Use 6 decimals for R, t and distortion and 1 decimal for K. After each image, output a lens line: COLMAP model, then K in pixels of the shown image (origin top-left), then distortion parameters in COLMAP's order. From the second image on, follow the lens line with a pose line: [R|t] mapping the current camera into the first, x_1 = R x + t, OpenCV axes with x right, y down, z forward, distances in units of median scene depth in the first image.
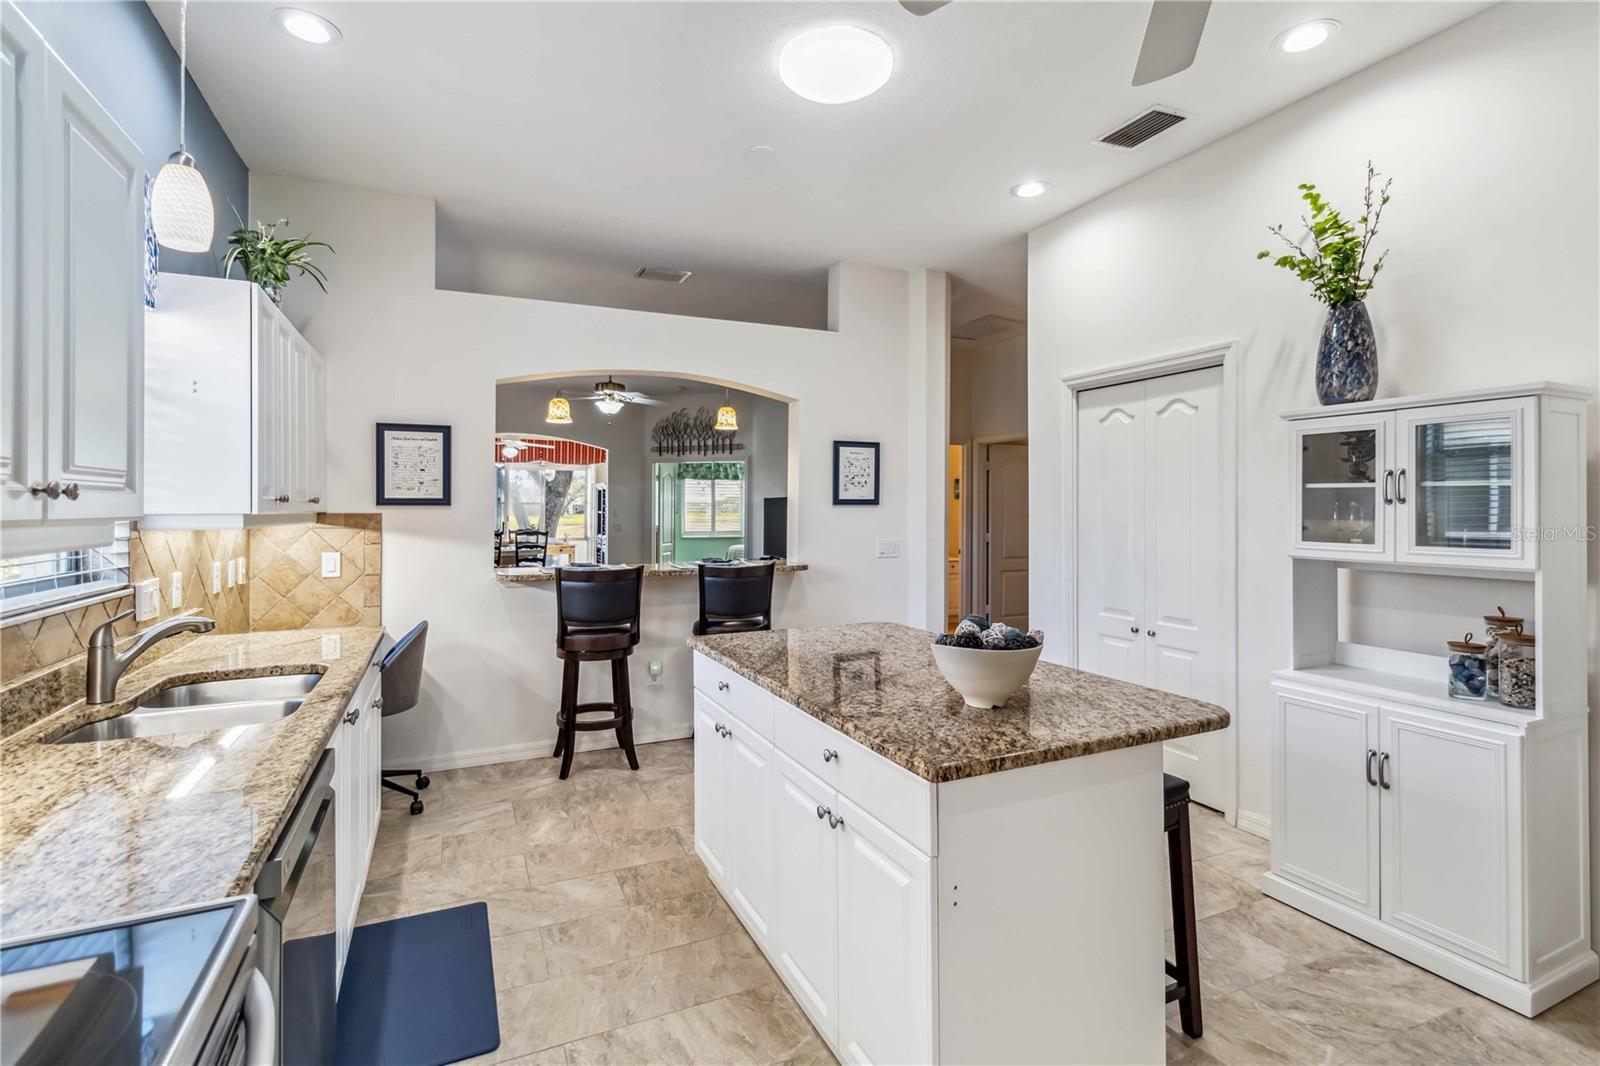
lens RADIAL K [[749.4, 0, 804.0], [0, 749.4, 508.9], [0, 0, 1]] dist [0.001105, 0.000052]
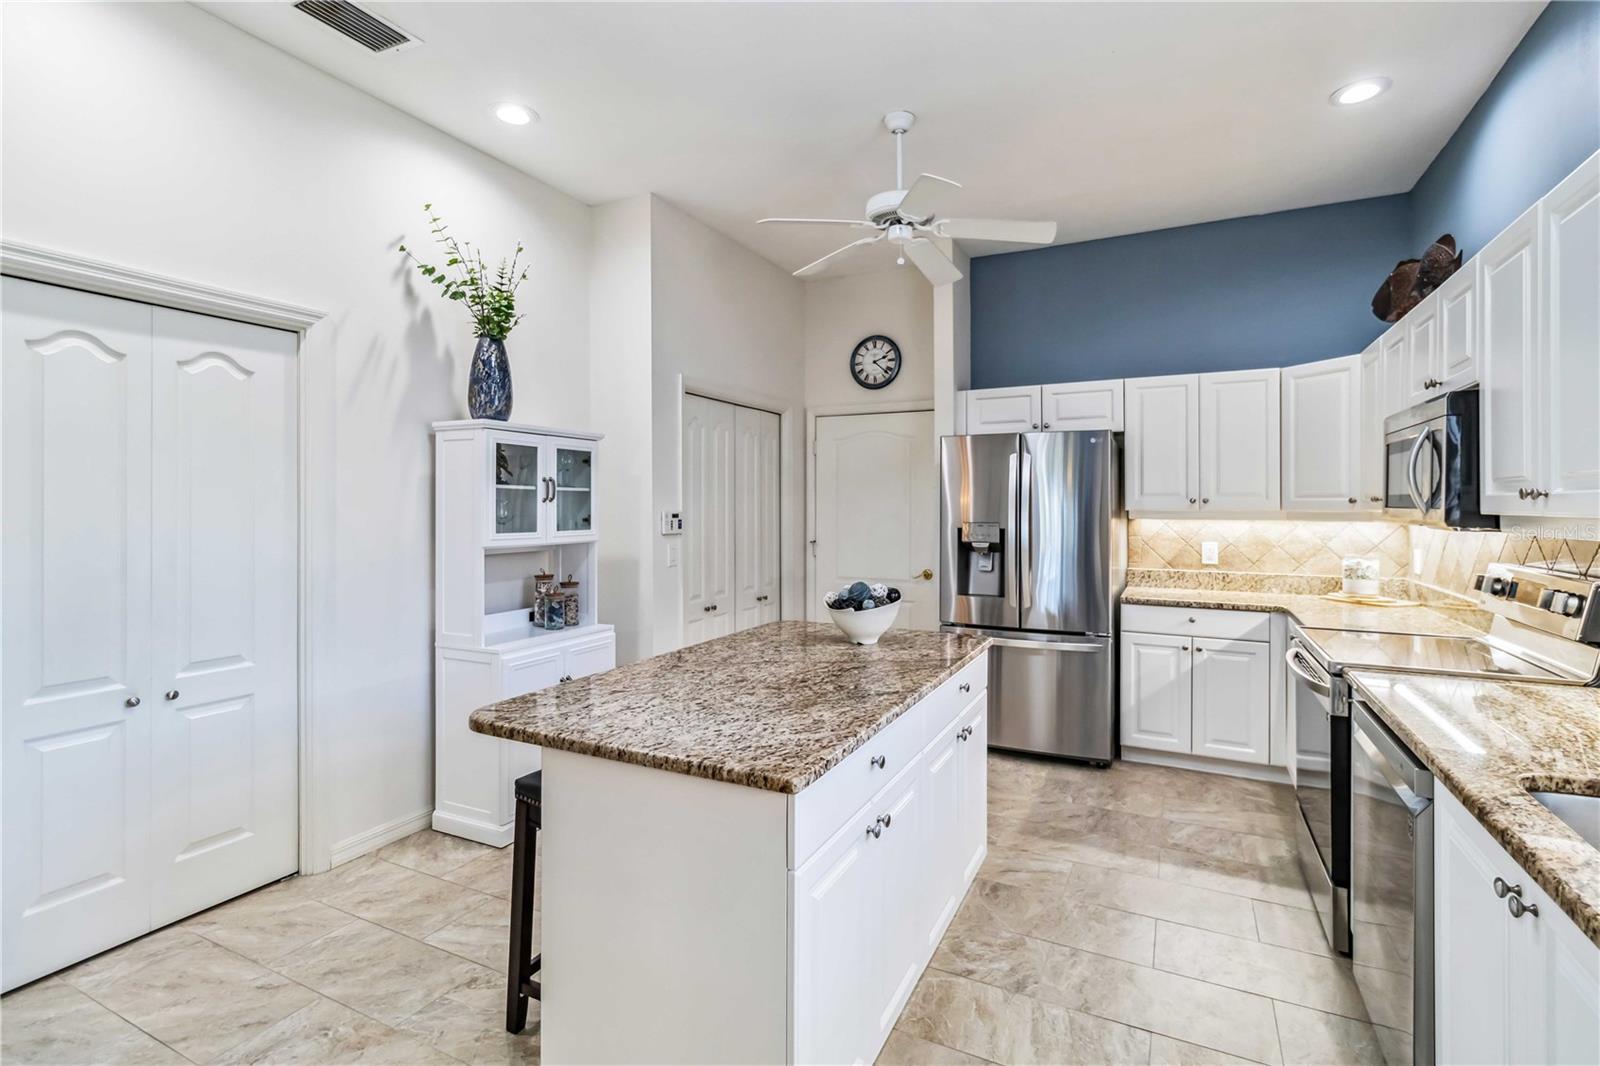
lens RADIAL K [[749.4, 0, 806.8], [0, 749.4, 501.6], [0, 0, 1]] dist [0.001105, 0.000052]
pose [[-0.620094, 0.003665, 0.784519, -0.378456], [0.000952, 0.999992, -0.003918, -0.001039], [-0.784527, -0.001683, -0.620092, 0.916371]]
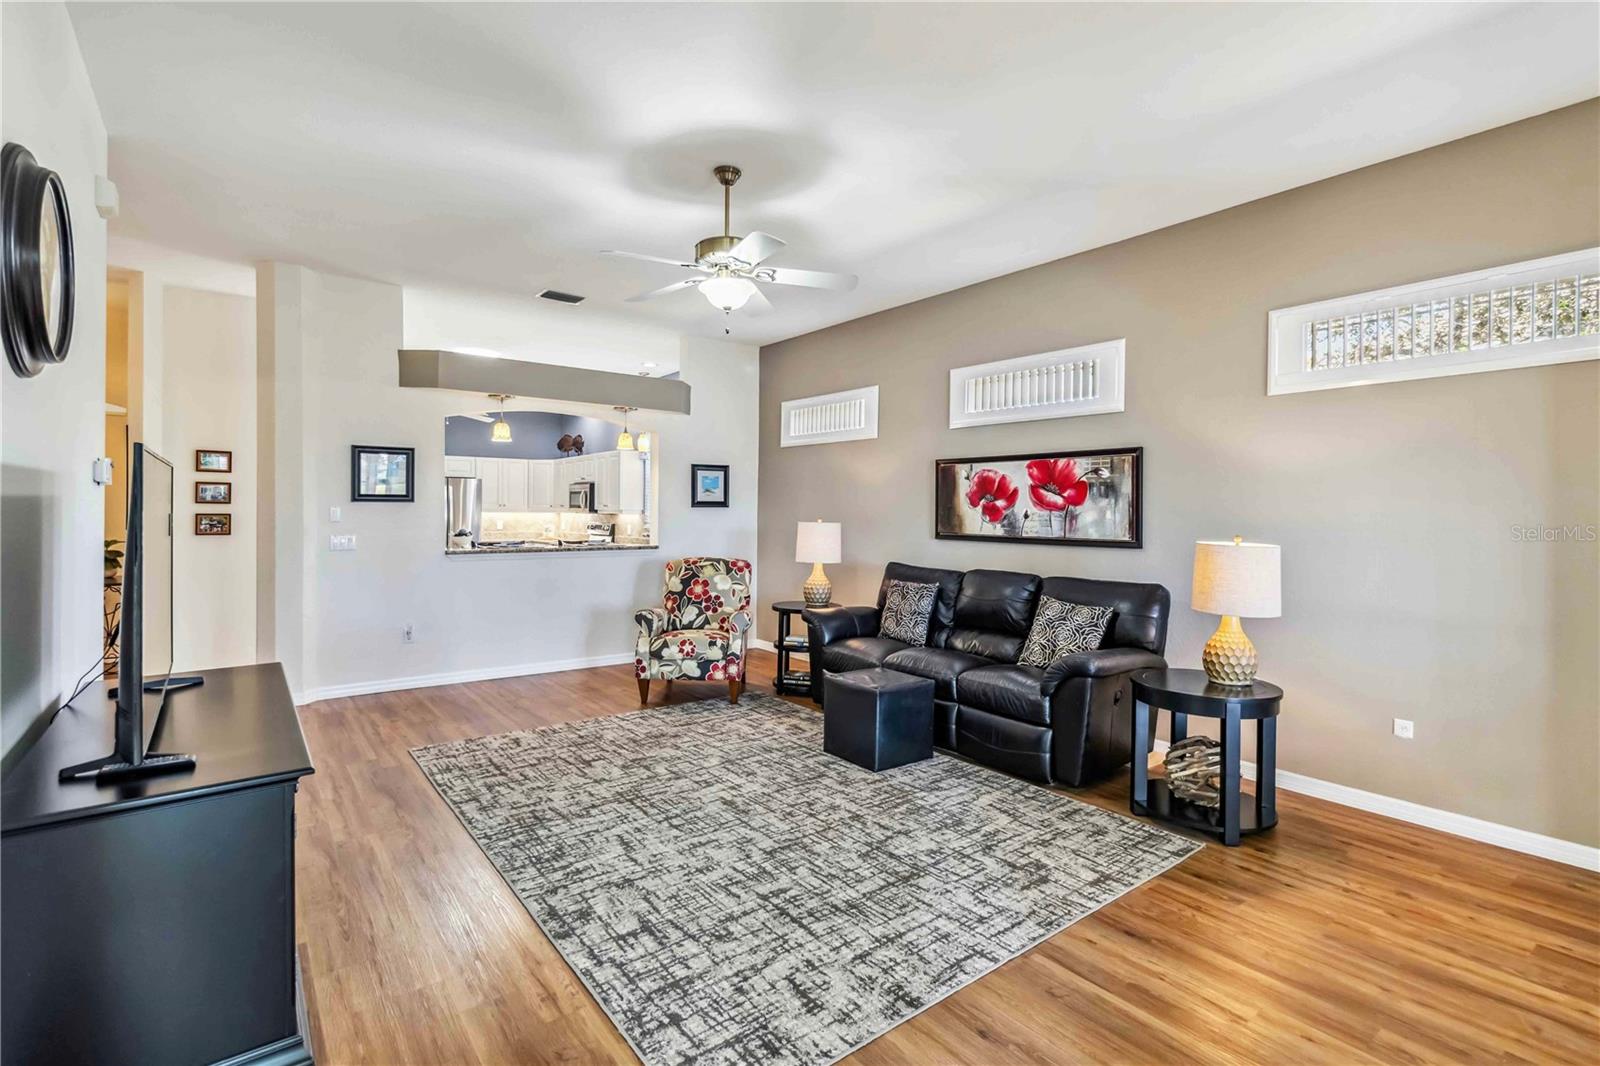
lens RADIAL K [[749.4, 0, 803.9], [0, 749.4, 517.4], [0, 0, 1]] dist [0.001105, 0.000052]
pose [[-0.976145, -0.007328, -0.216997, -0.399701], [-0.010046, 0.999884, 0.011428, -0.002669], [0.216888, 0.013335, -0.976105, 2.876000]]
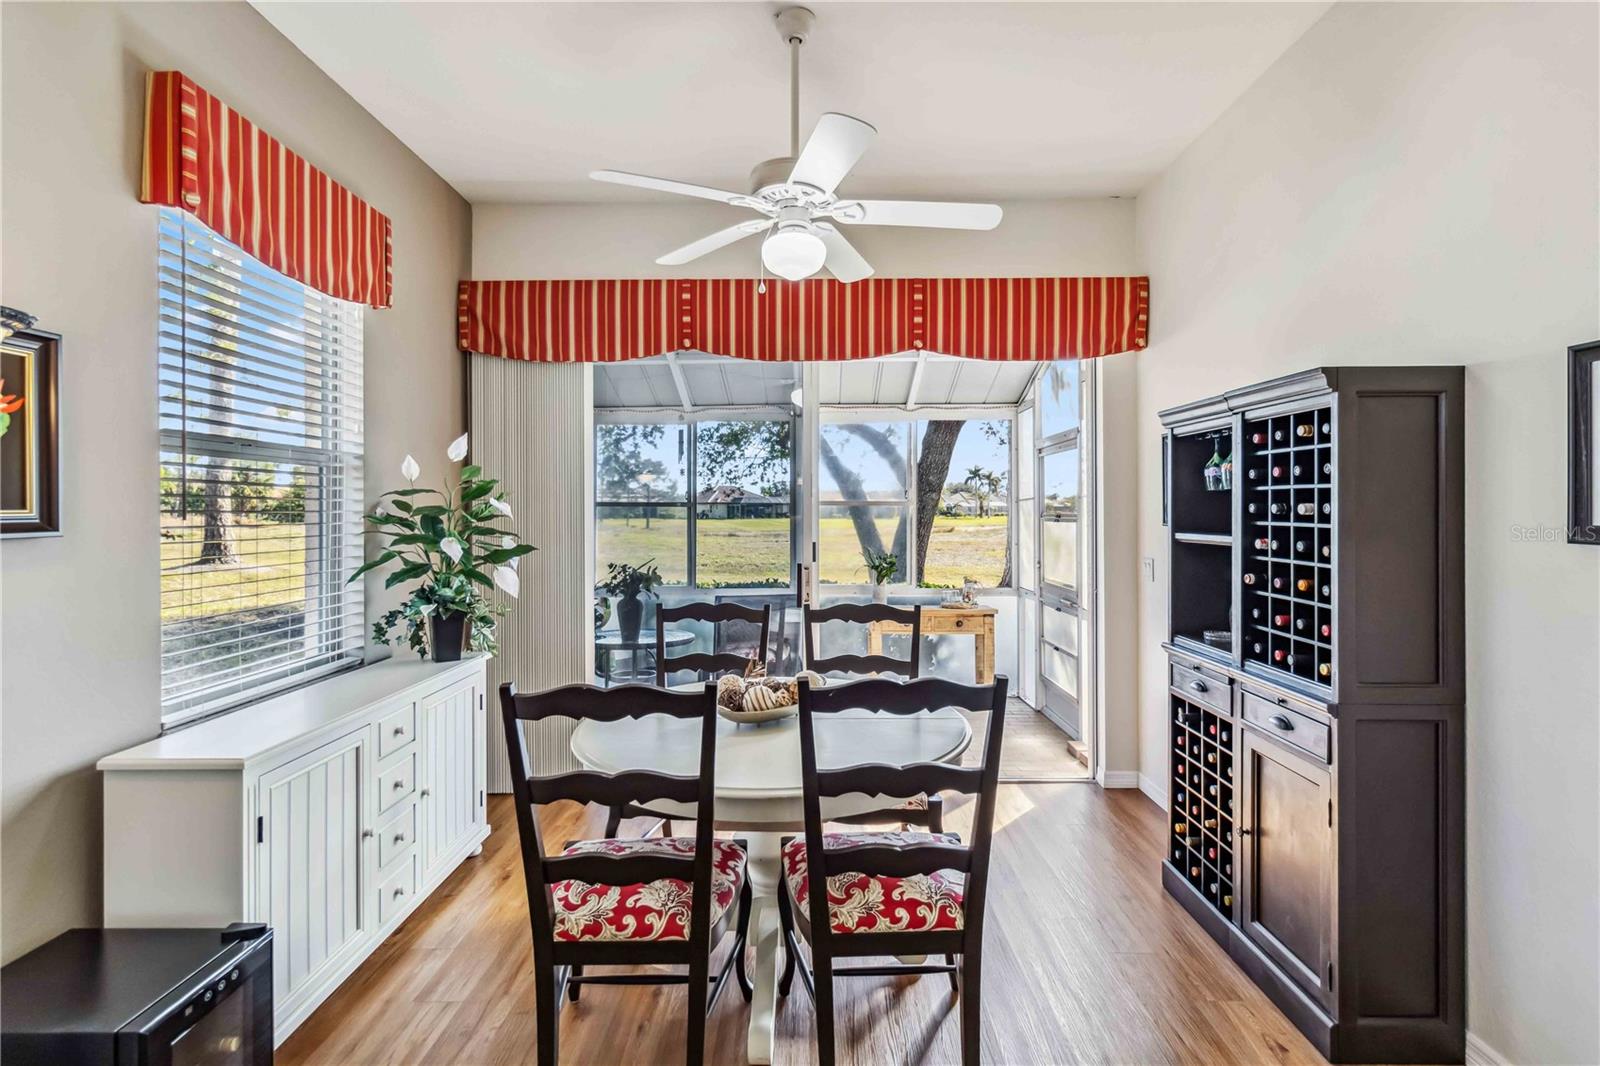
lens RADIAL K [[749.4, 0, 814.9], [0, 749.4, 499.2], [0, 0, 1]] dist [0.001105, 0.000052]
pose [[0.907285, -0.015005, -0.420249, -0.891277], [0.008659, 0.999818, -0.017004, -0.011790], [0.420428, 0.011788, 0.907250, 2.416903]]
